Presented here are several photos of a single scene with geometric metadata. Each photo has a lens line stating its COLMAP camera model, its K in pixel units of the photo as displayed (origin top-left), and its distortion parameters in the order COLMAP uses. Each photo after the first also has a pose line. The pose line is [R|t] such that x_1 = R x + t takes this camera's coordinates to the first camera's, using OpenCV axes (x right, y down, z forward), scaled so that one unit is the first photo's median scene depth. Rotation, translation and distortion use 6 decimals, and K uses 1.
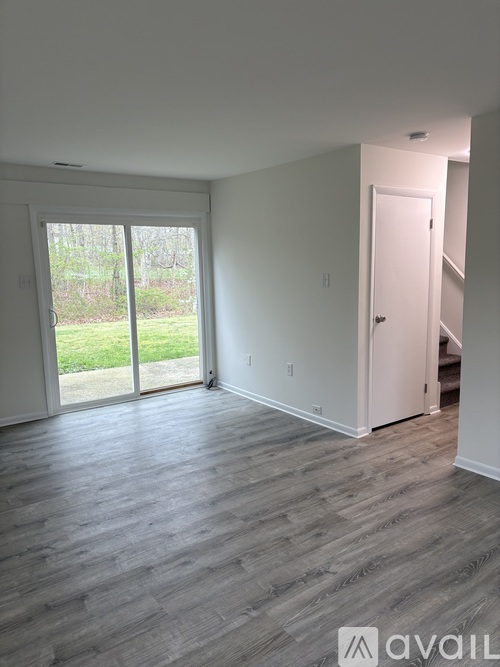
lens RADIAL K [[502.0, 0, 250.5], [0, 502.0, 331.9], [0, 0, 1]] dist [0.030598, -0.023518]
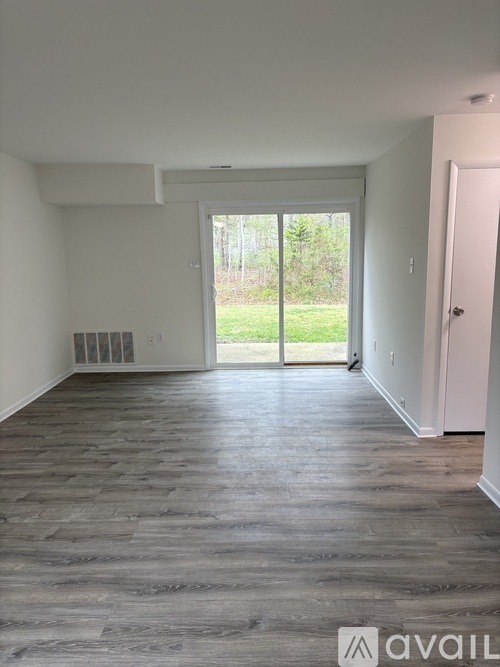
lens RADIAL K [[502.0, 0, 253.6], [0, 502.0, 333.9], [0, 0, 1]] dist [0.030598, -0.023518]
pose [[0.800994, 0.102958, -0.589753, 0.523856], [-0.081485, 0.994683, 0.062979, -0.013181], [0.593102, -0.002390, 0.805124, 0.074102]]
